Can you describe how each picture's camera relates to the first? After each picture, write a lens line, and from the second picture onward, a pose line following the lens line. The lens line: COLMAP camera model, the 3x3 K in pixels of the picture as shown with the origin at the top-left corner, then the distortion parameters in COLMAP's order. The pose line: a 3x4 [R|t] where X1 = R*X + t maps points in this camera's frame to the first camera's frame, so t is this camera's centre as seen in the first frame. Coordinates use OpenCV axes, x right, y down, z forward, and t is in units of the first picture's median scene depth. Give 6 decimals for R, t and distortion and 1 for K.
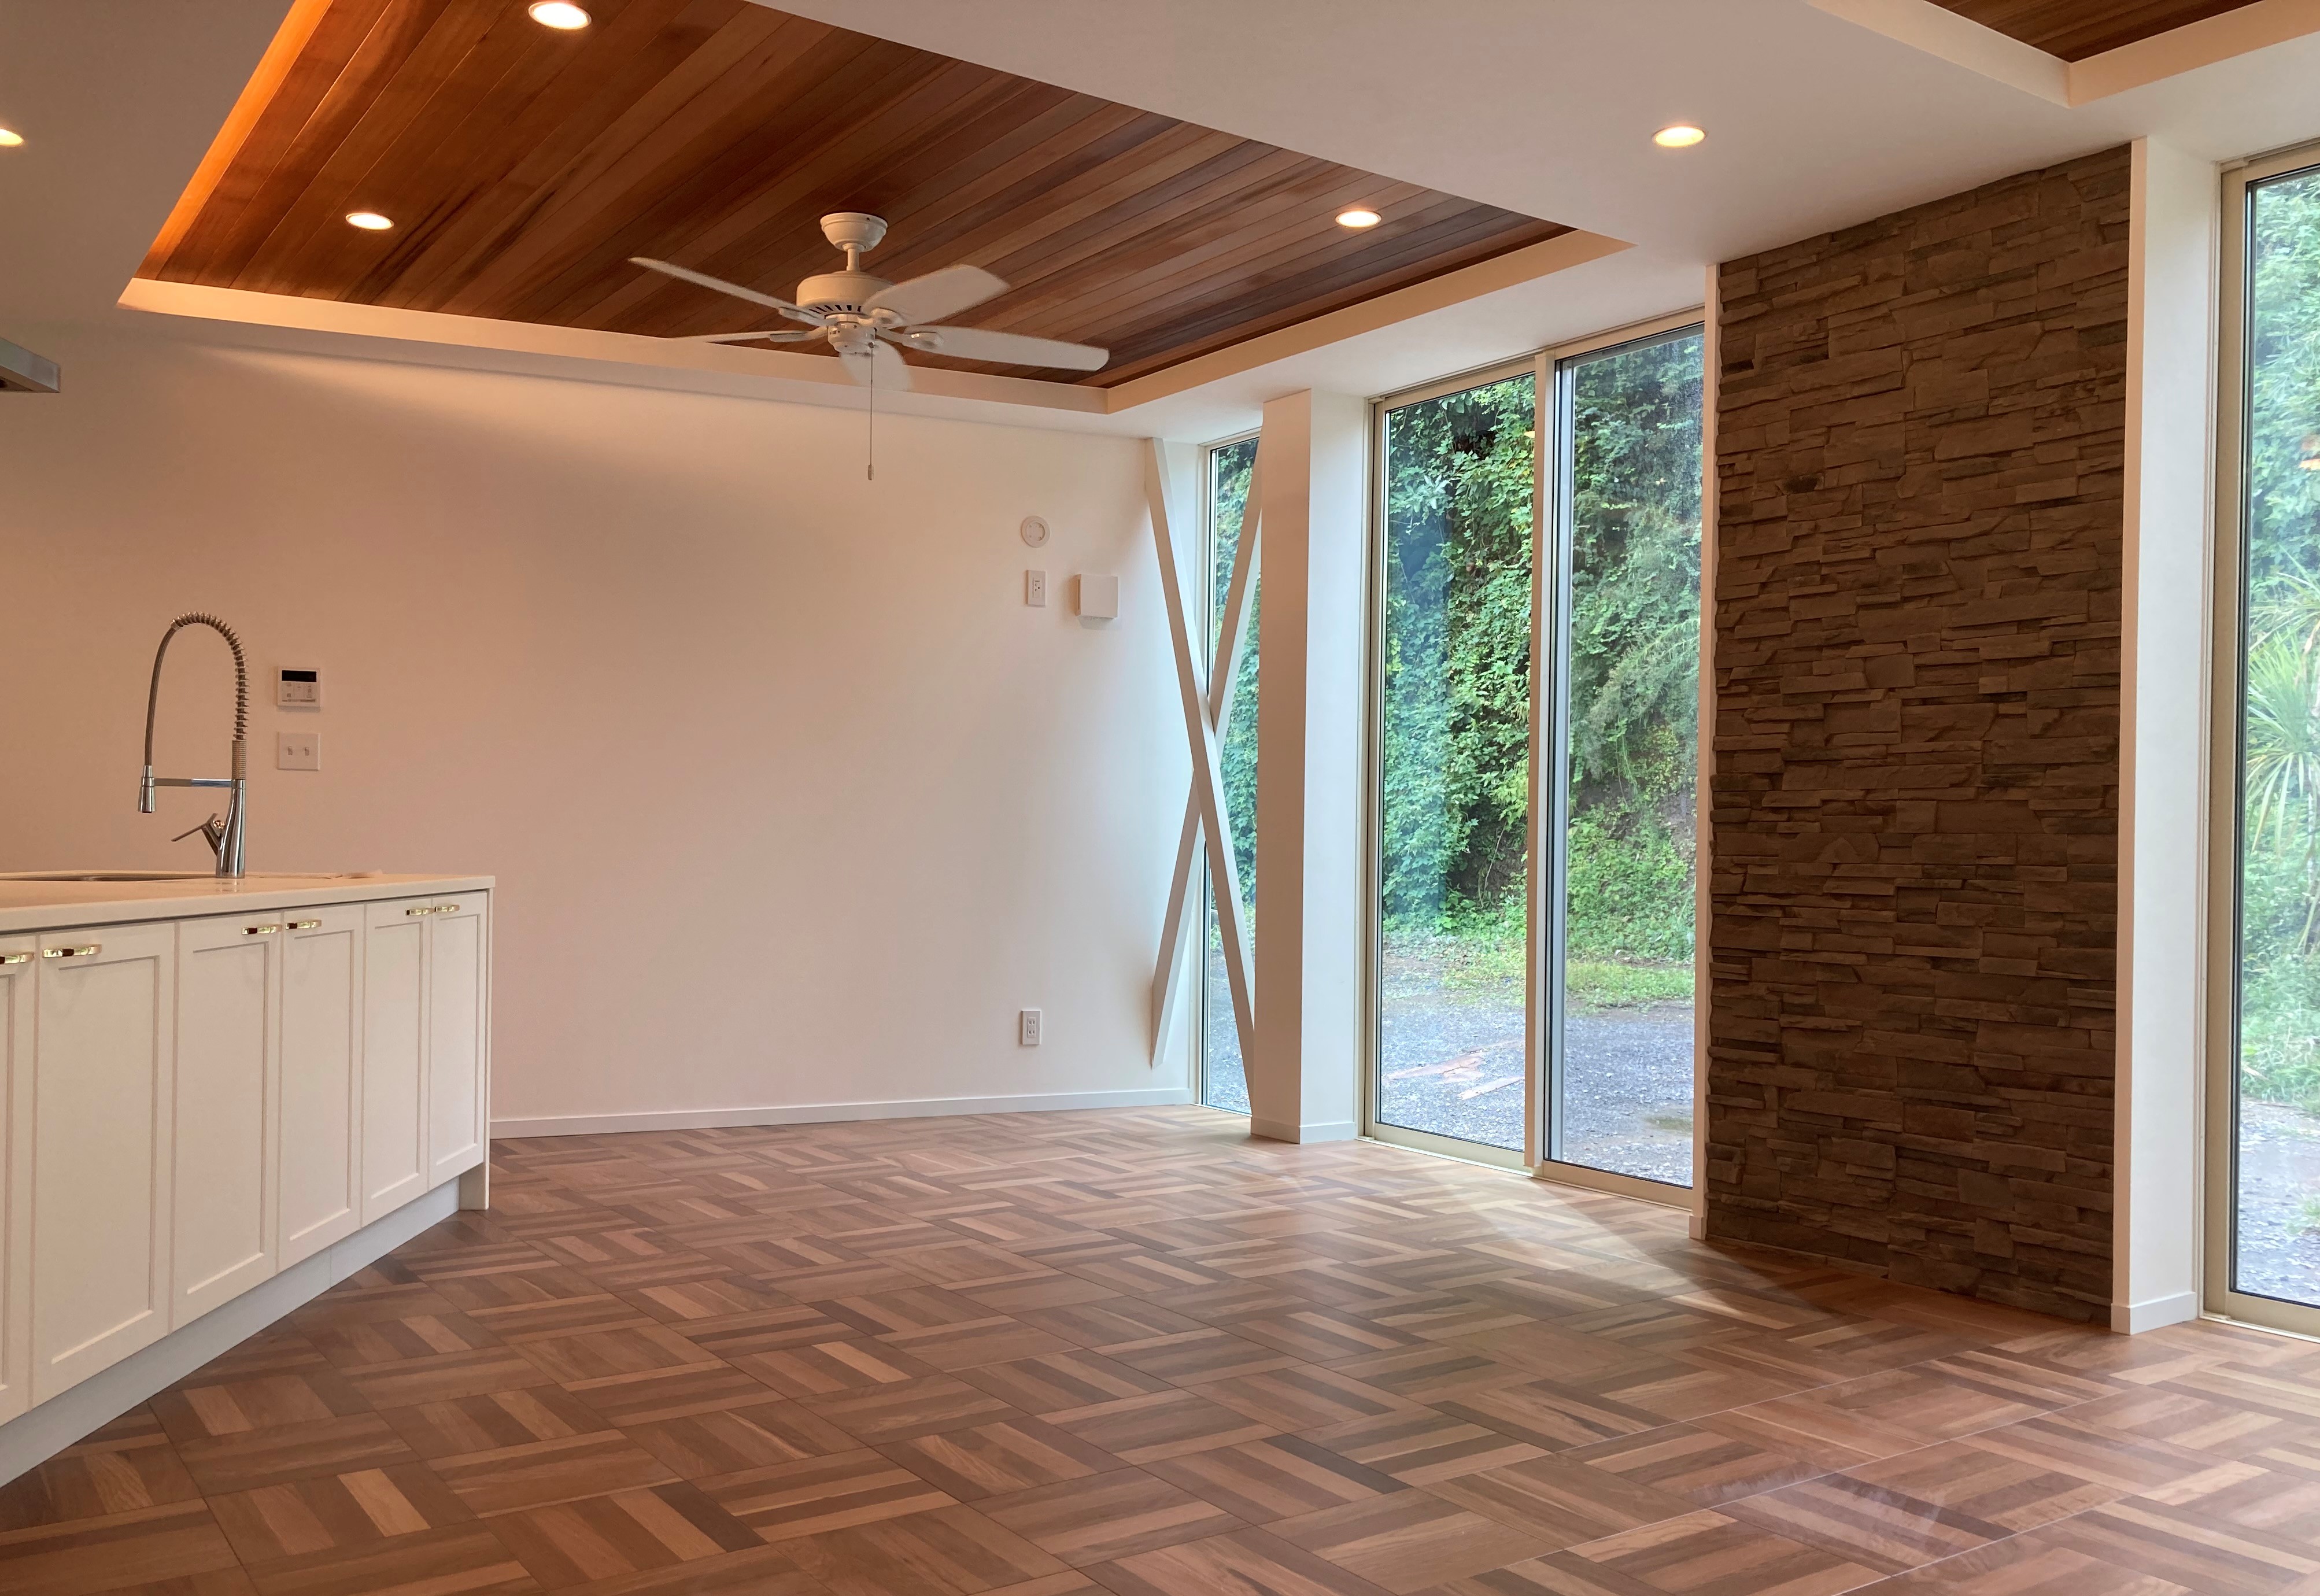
lens RADIAL K [[1968.8, 0, 1155.7], [0, 1968.8, 849.2], [0, 0, 1]] dist [0.011213, 0.022984]
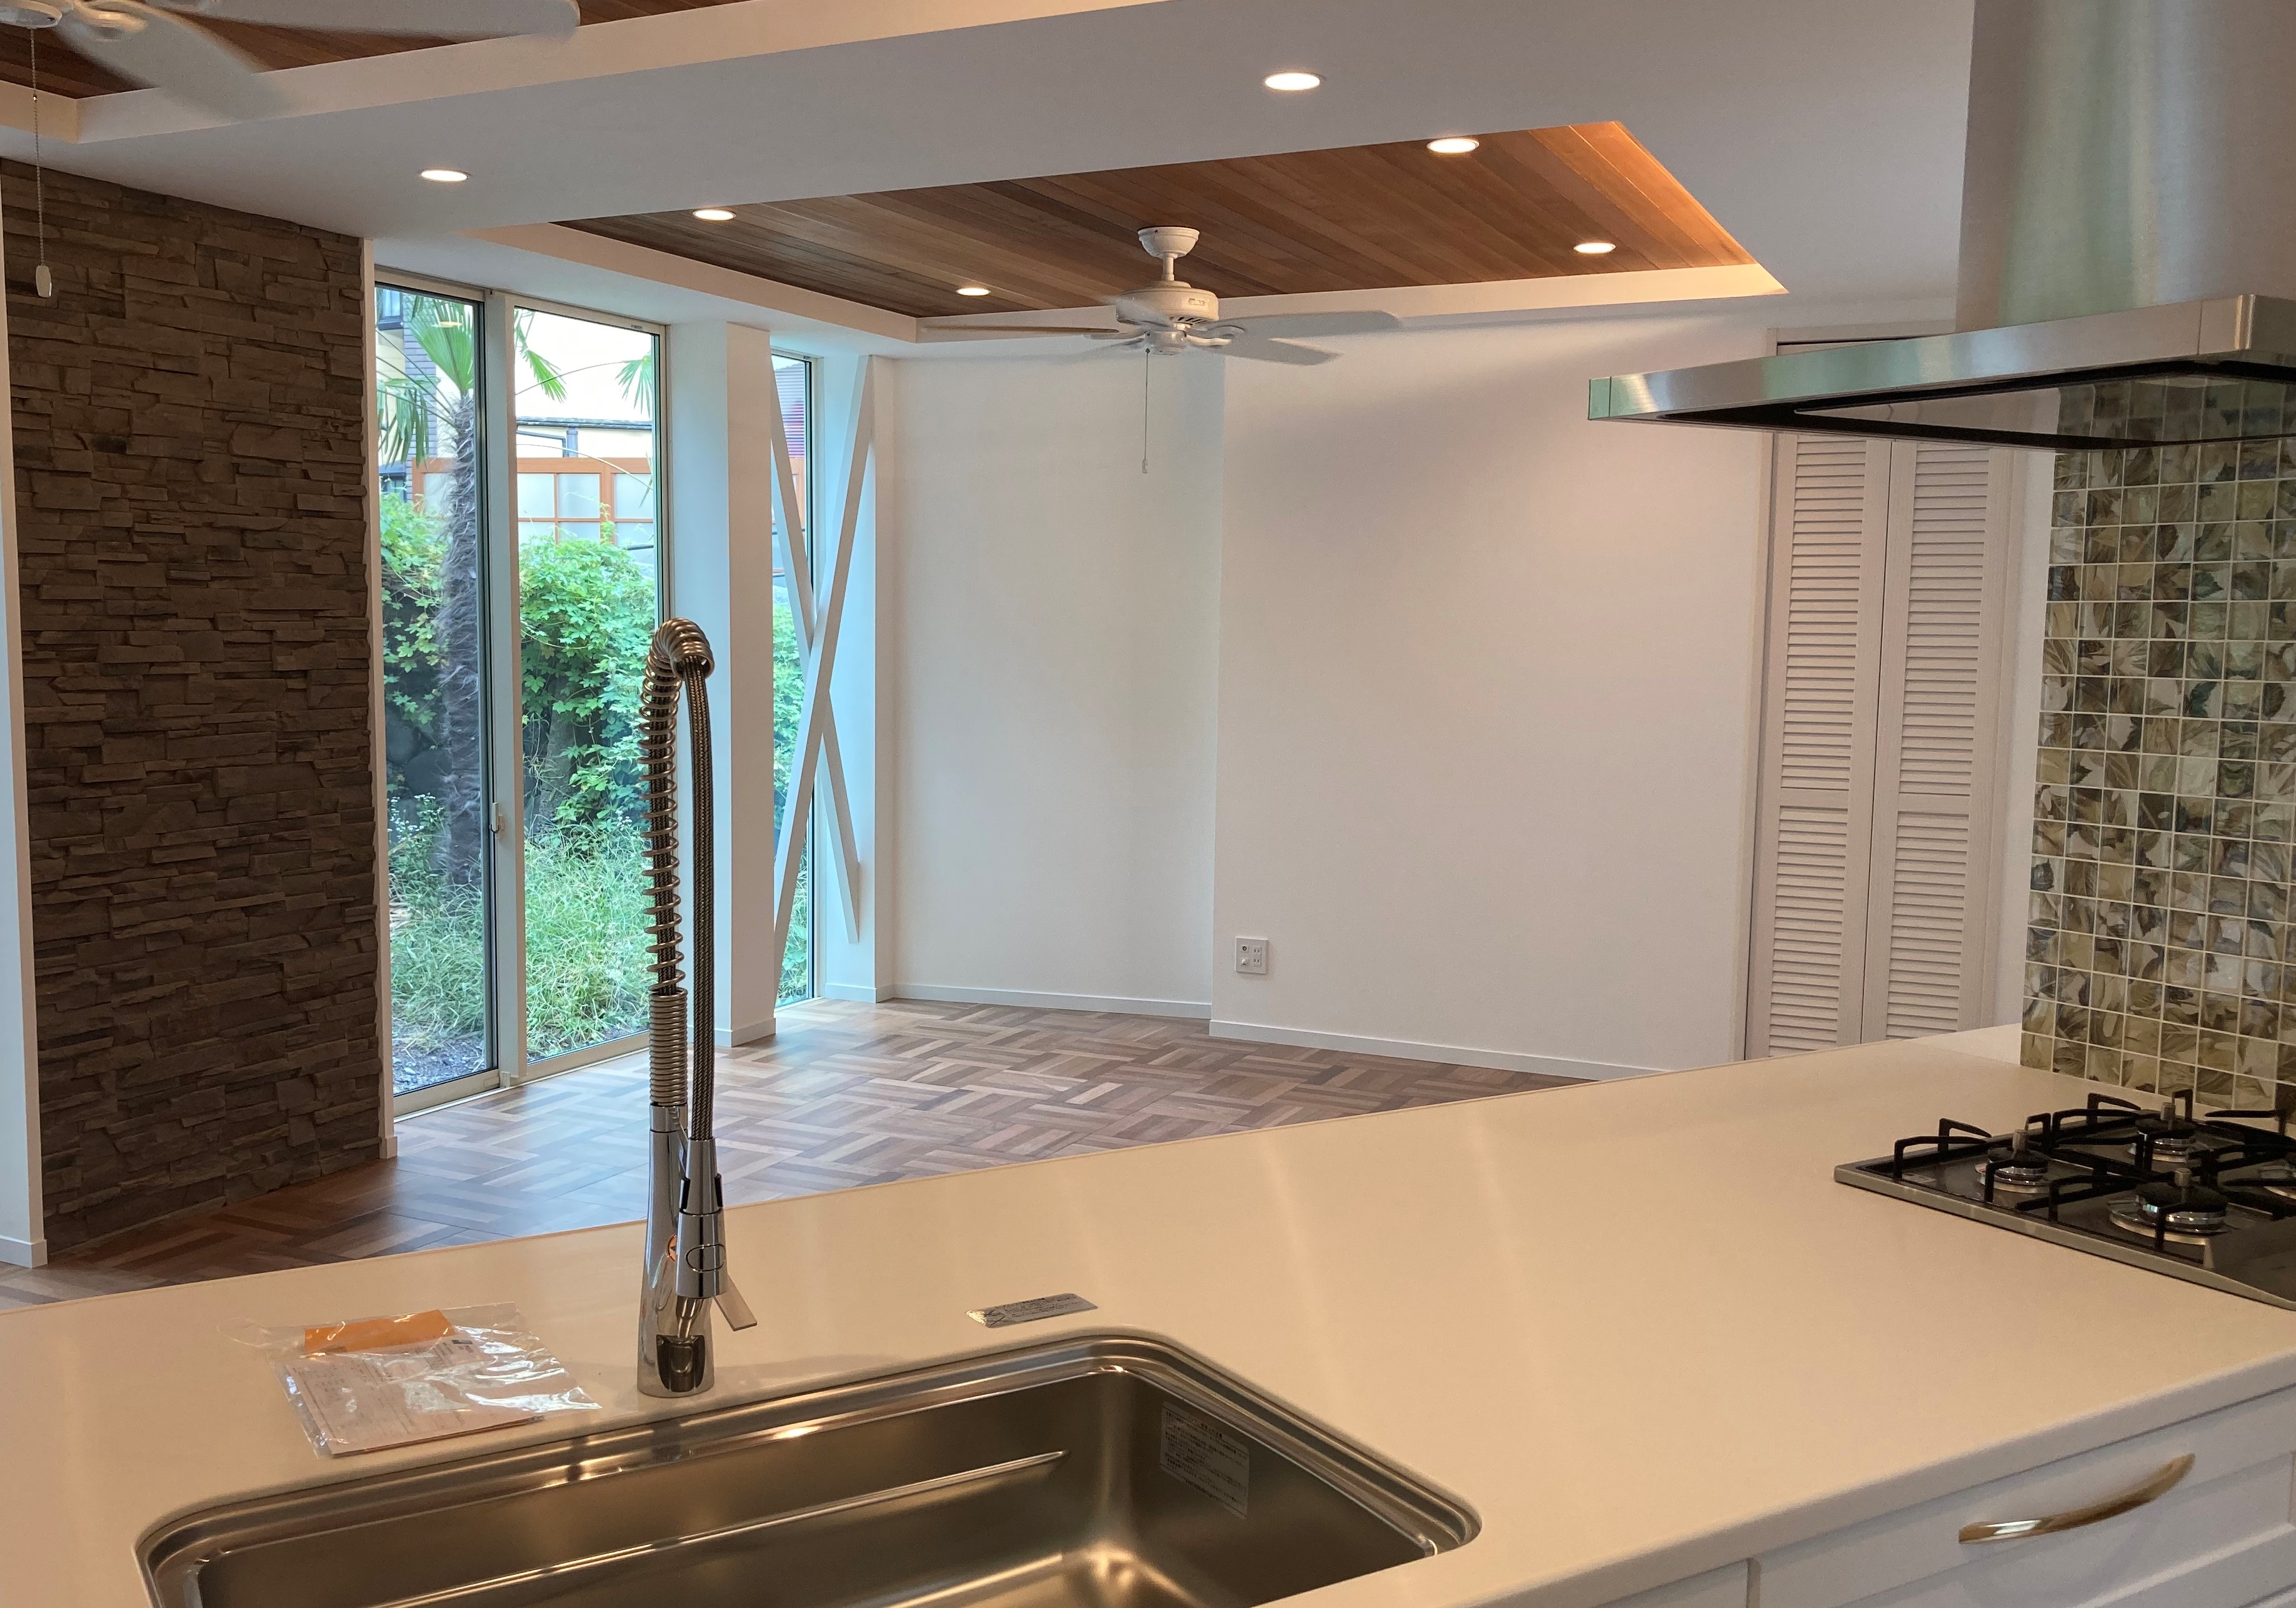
lens RADIAL K [[1948.2, 0, 1148.7], [0, 1948.2, 814.7], [0, 0, 1]] dist [0.011213, 0.022984]
pose [[-0.479406, -0.104656, 0.871331, -0.789229], [-0.016769, 0.993775, 0.110137, -0.123997], [-0.877433, 0.038189, -0.478176, 1.058145]]
